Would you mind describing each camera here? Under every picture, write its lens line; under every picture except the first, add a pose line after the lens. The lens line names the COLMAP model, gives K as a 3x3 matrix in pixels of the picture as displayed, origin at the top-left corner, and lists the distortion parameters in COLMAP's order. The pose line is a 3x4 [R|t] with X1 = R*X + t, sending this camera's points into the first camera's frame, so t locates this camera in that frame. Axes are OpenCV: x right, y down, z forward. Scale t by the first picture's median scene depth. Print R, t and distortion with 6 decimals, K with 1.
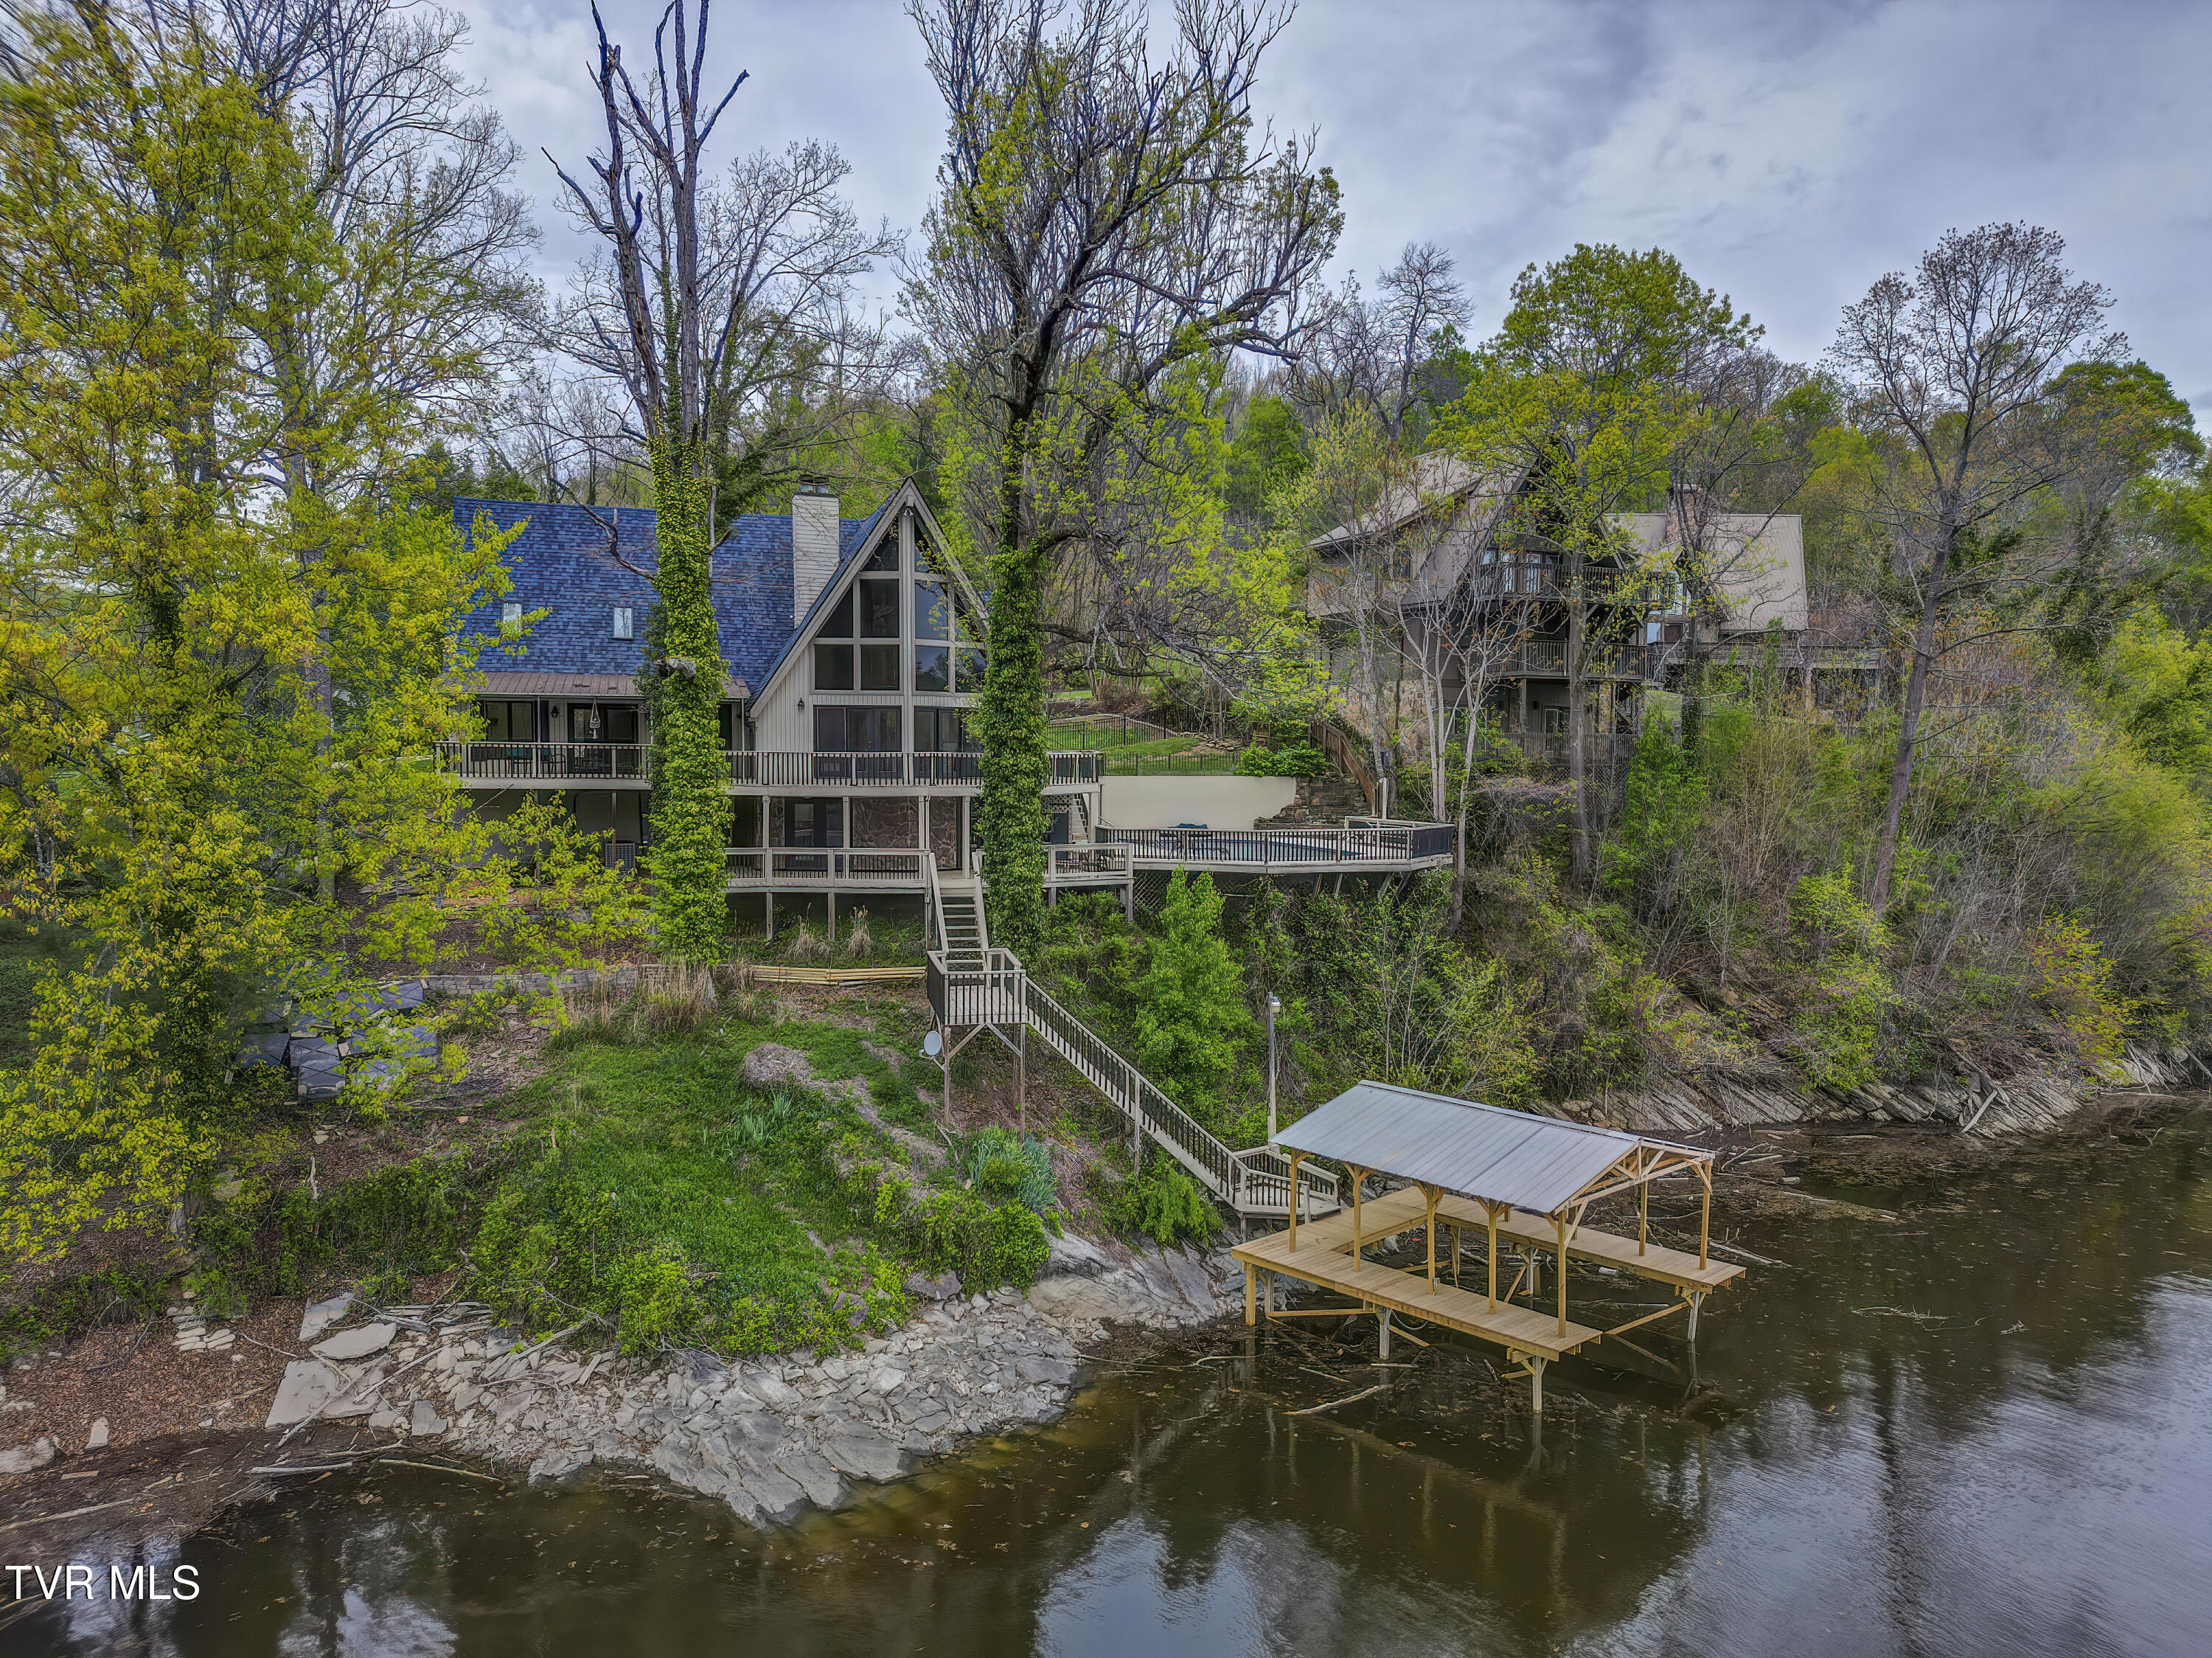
lens RADIAL K [[1535.9, 0, 1113.0], [0, 1535.9, 839.3], [0, 0, 1]] dist [0.059349, -0.044307]
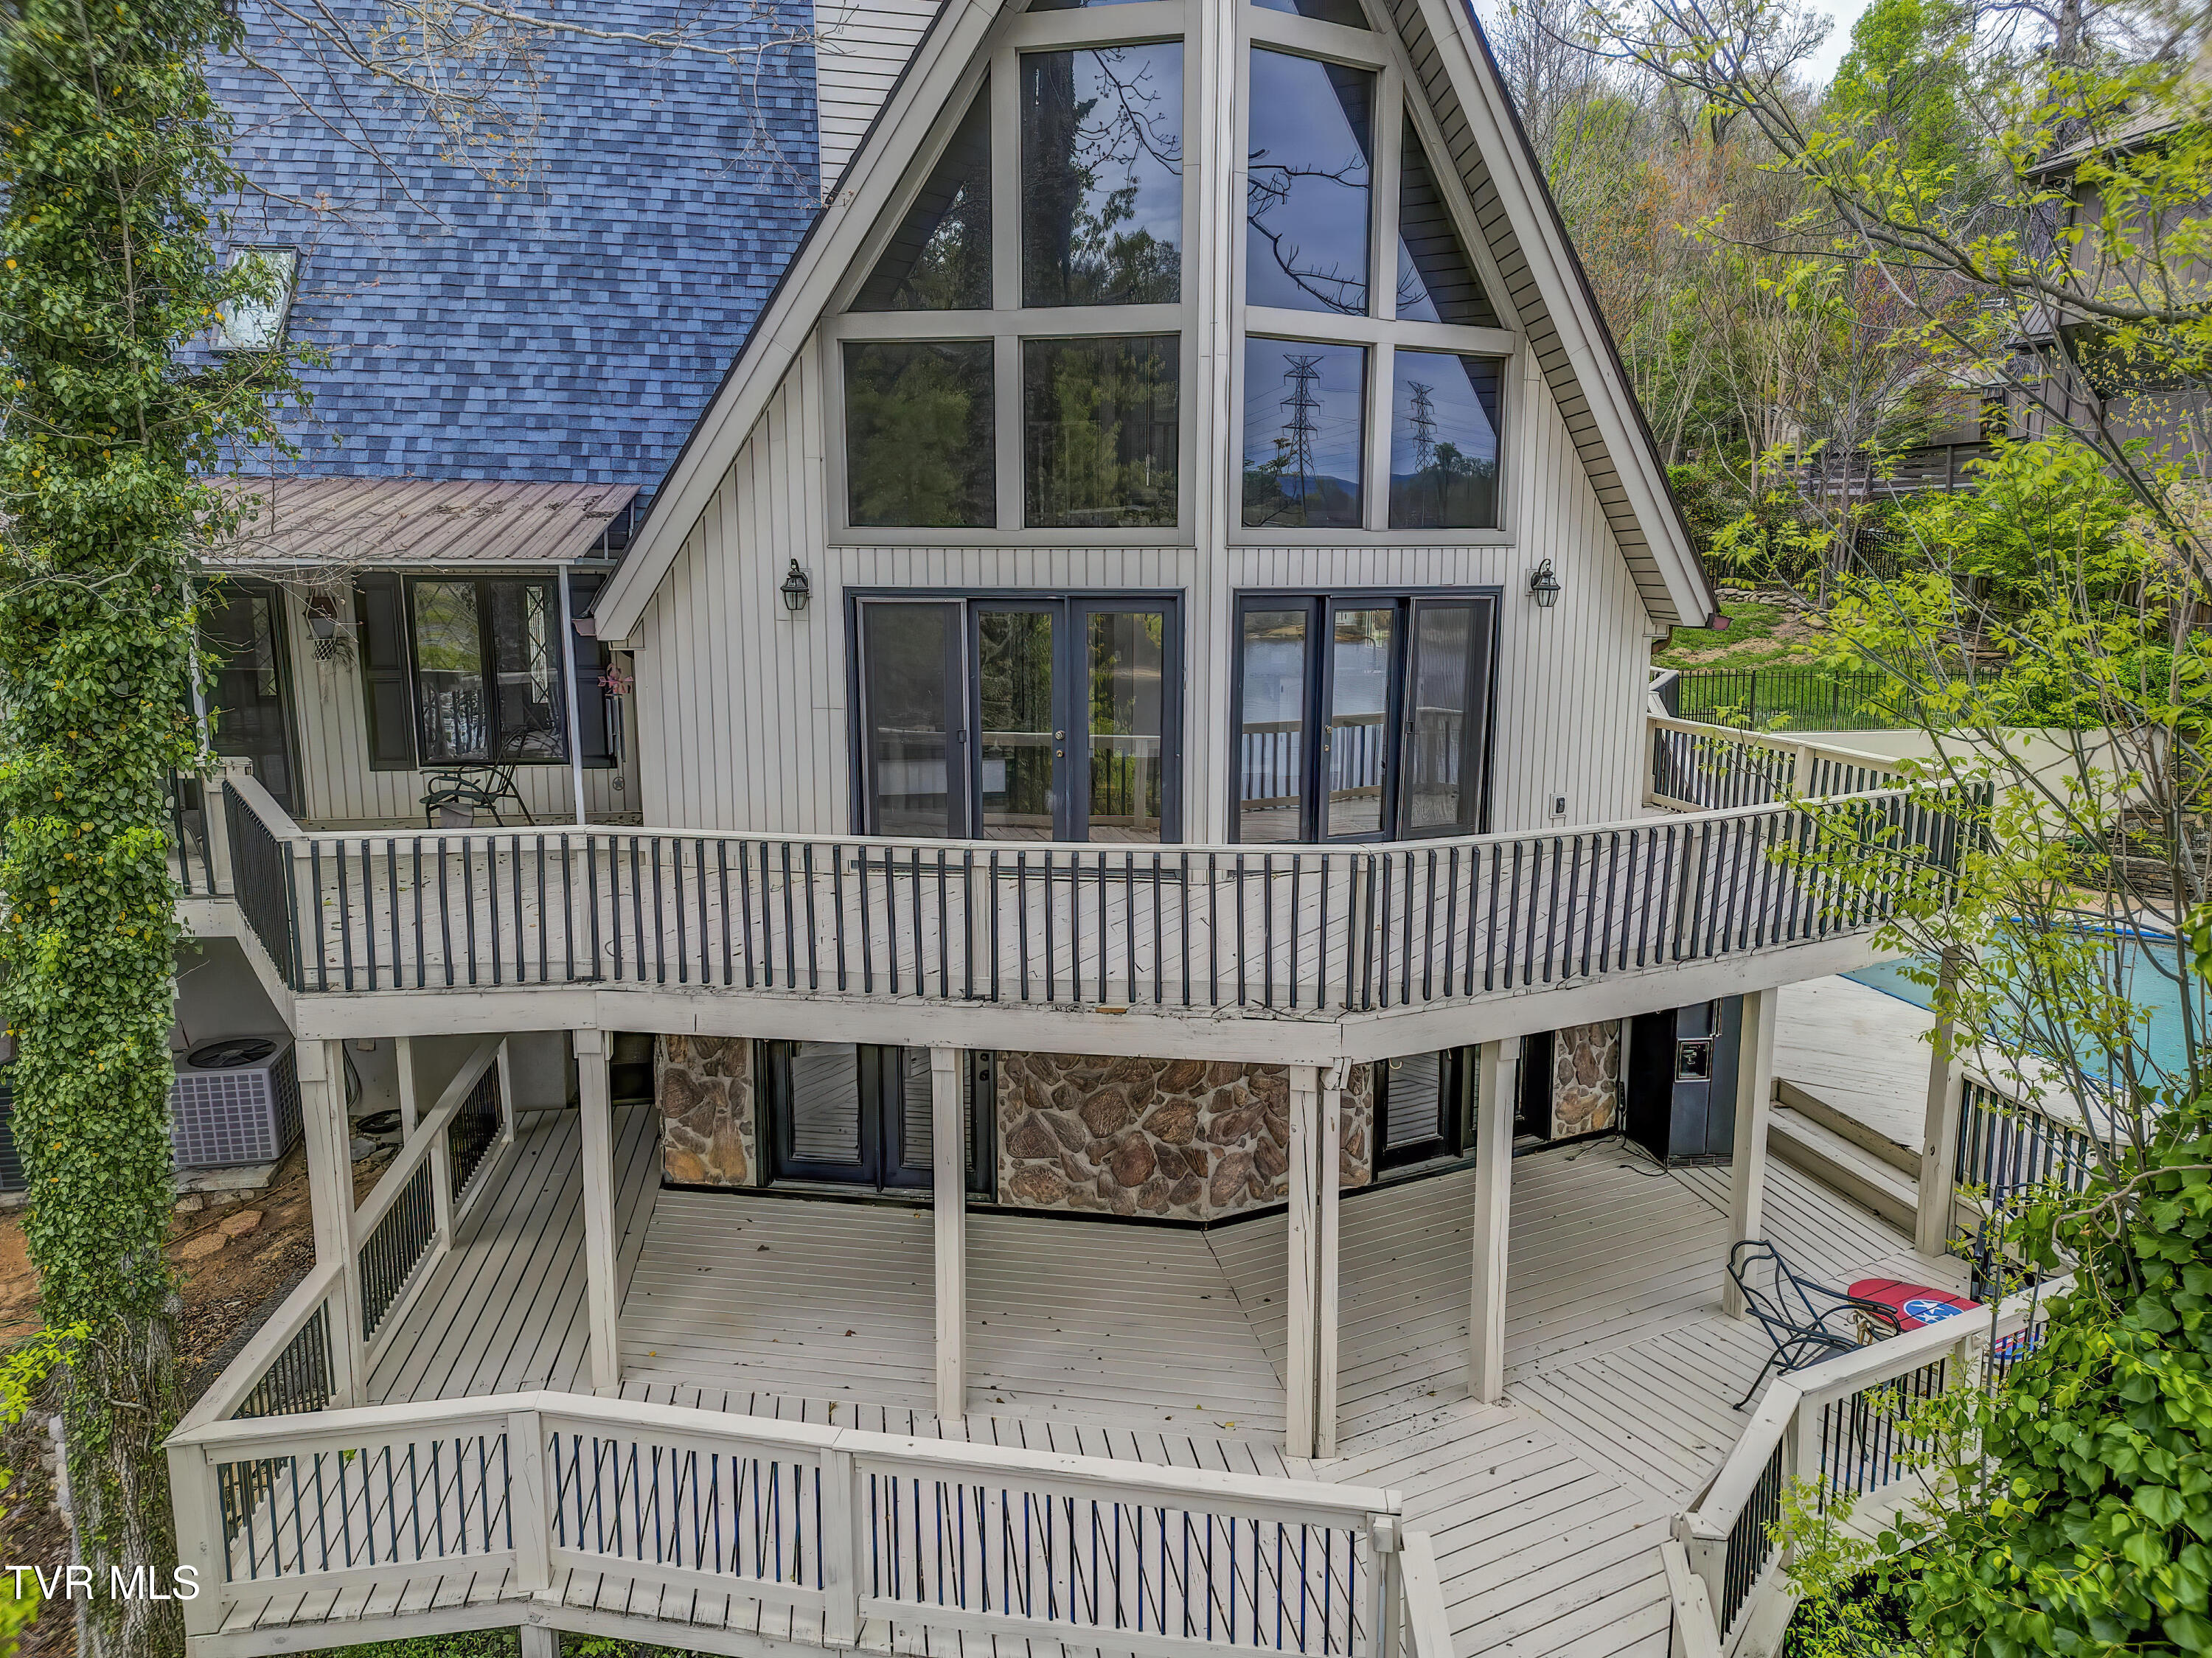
lens RADIAL K [[1535.9, 0, 1095.7], [0, 1535.9, 830.2], [0, 0, 1]] dist [0.059349, -0.044307]
pose [[0.990093, 0.017598, -0.139308, -0.131250], [-0.001713, 0.993556, 0.113332, -0.085855], [0.140404, -0.111971, 0.983742, 0.844666]]
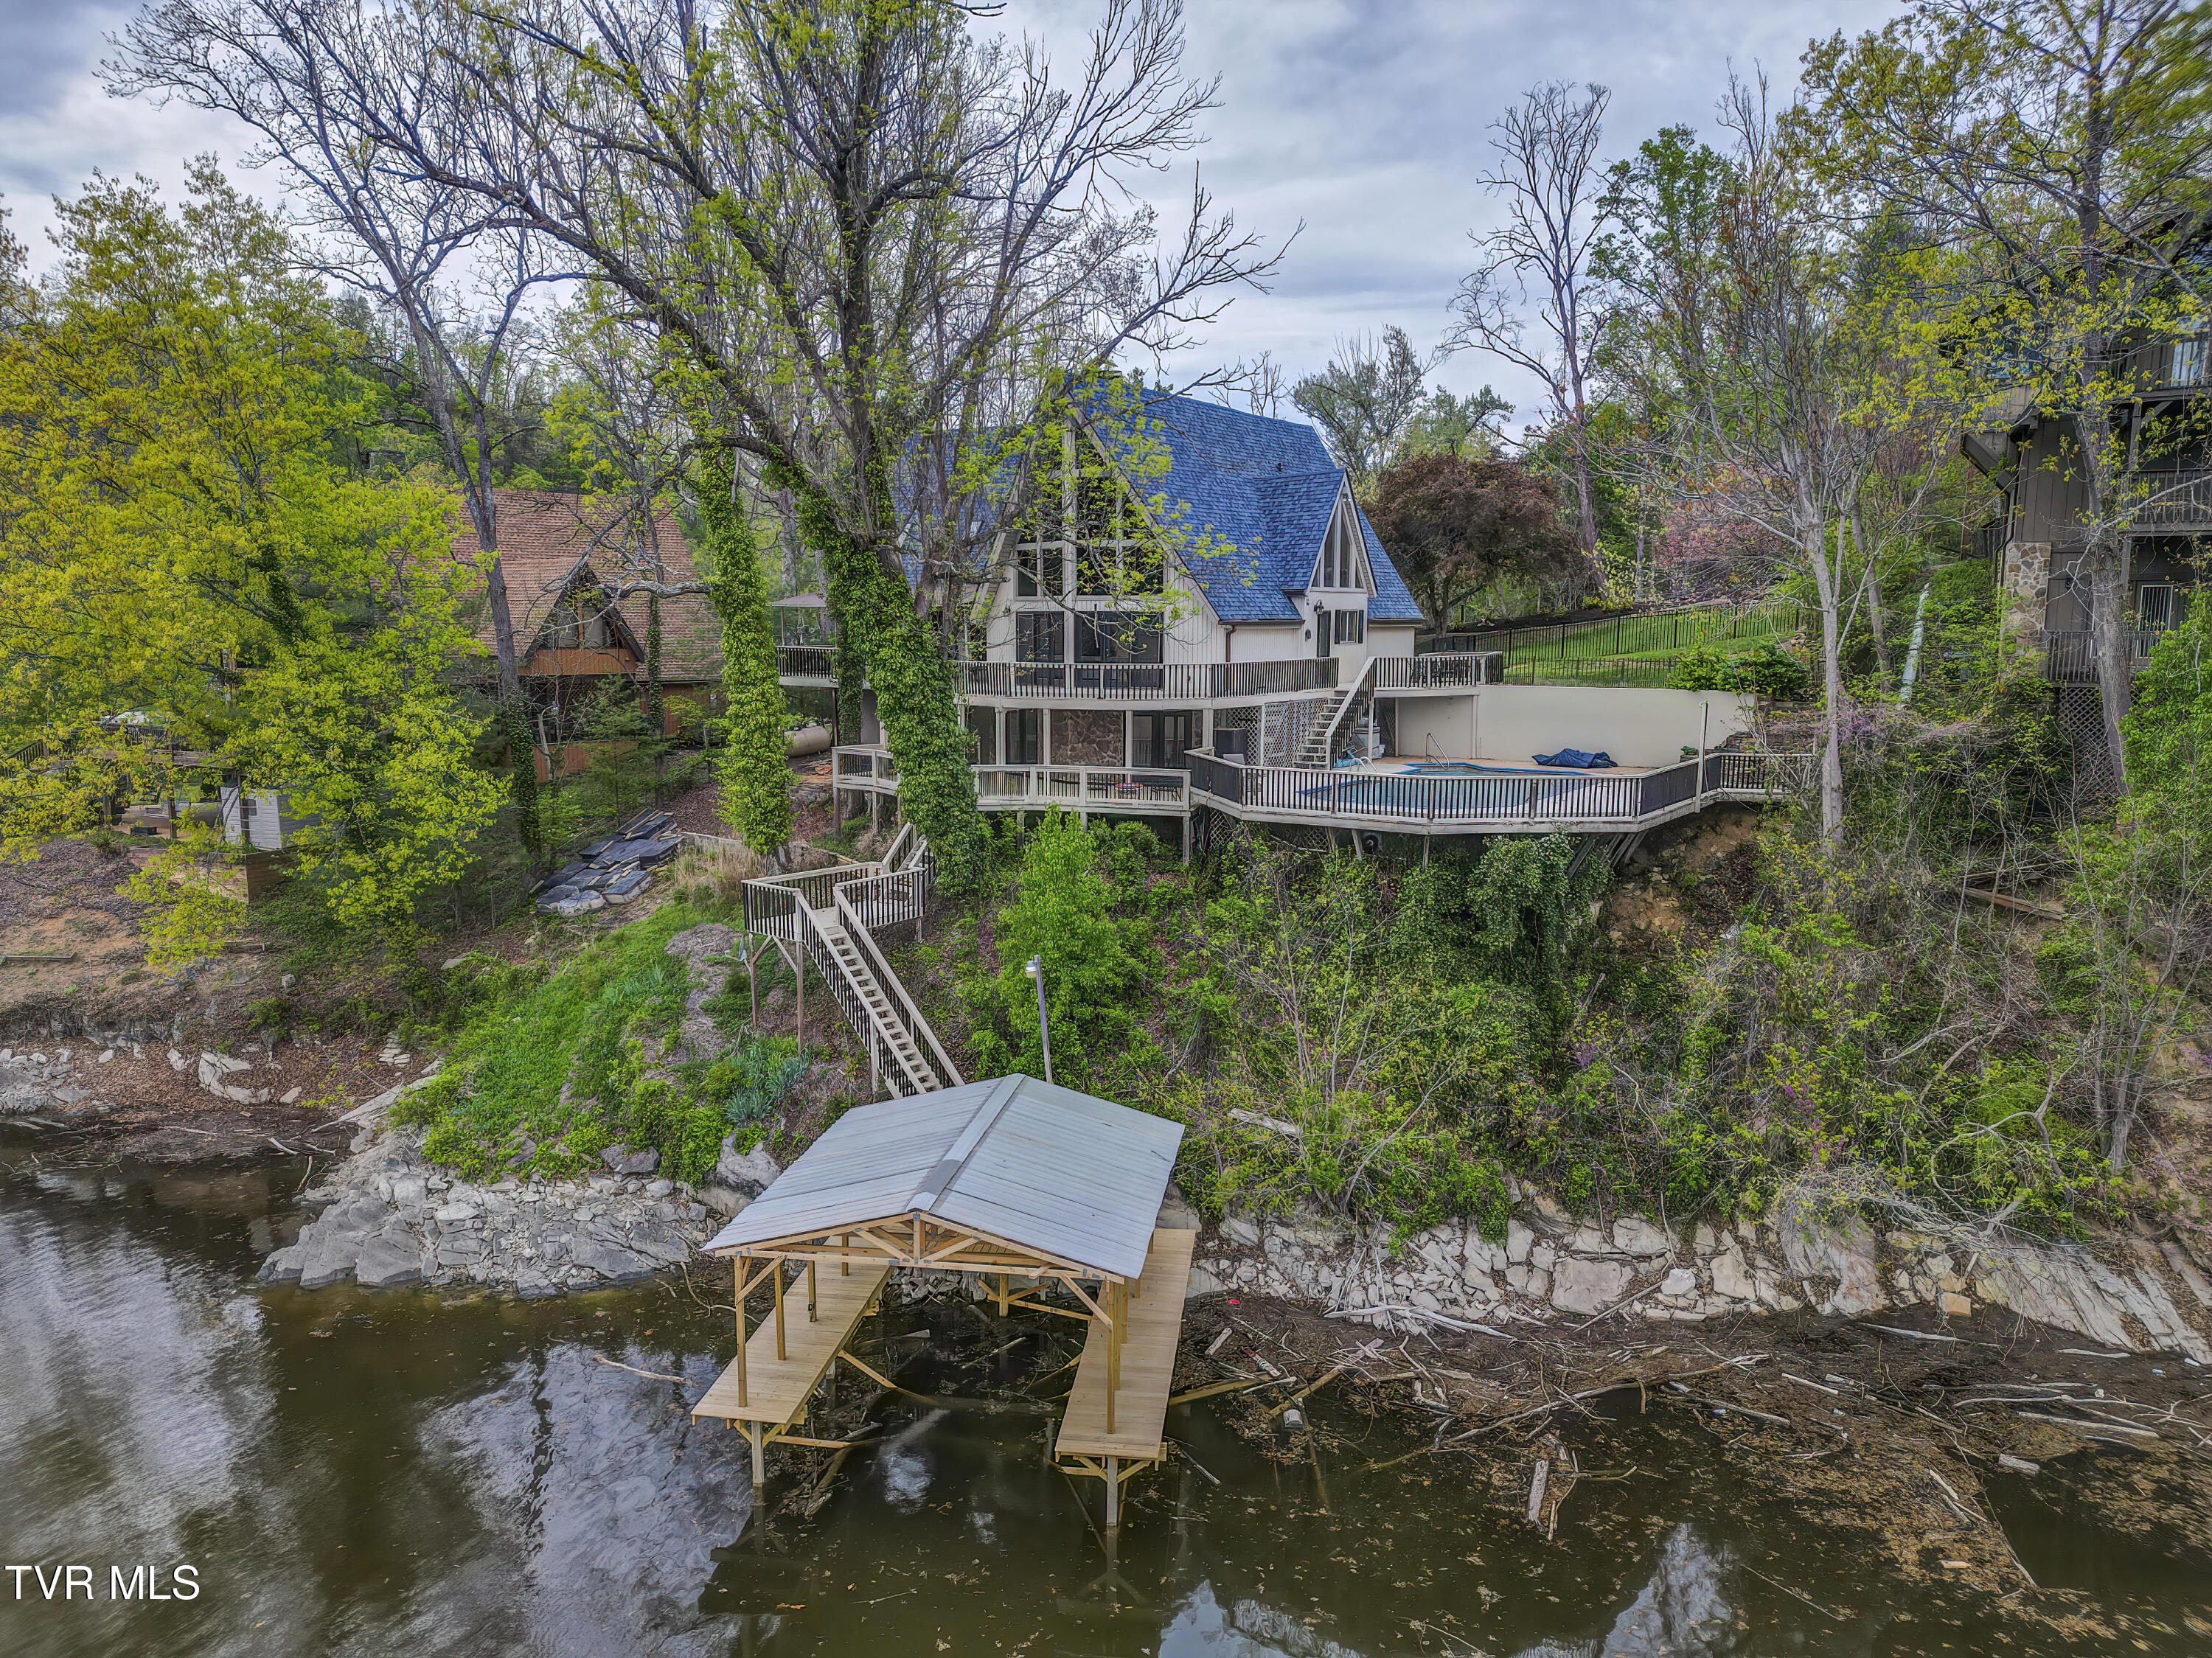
lens RADIAL K [[1535.9, 0, 1105.7], [0, 1535.9, 835.8], [0, 0, 1]] dist [0.059349, -0.044307]
pose [[0.602645, 0.093702, -0.792489, 0.730676], [-0.044341, 0.995480, 0.083985, -0.032653], [0.796776, -0.015474, 0.604076, 0.492067]]
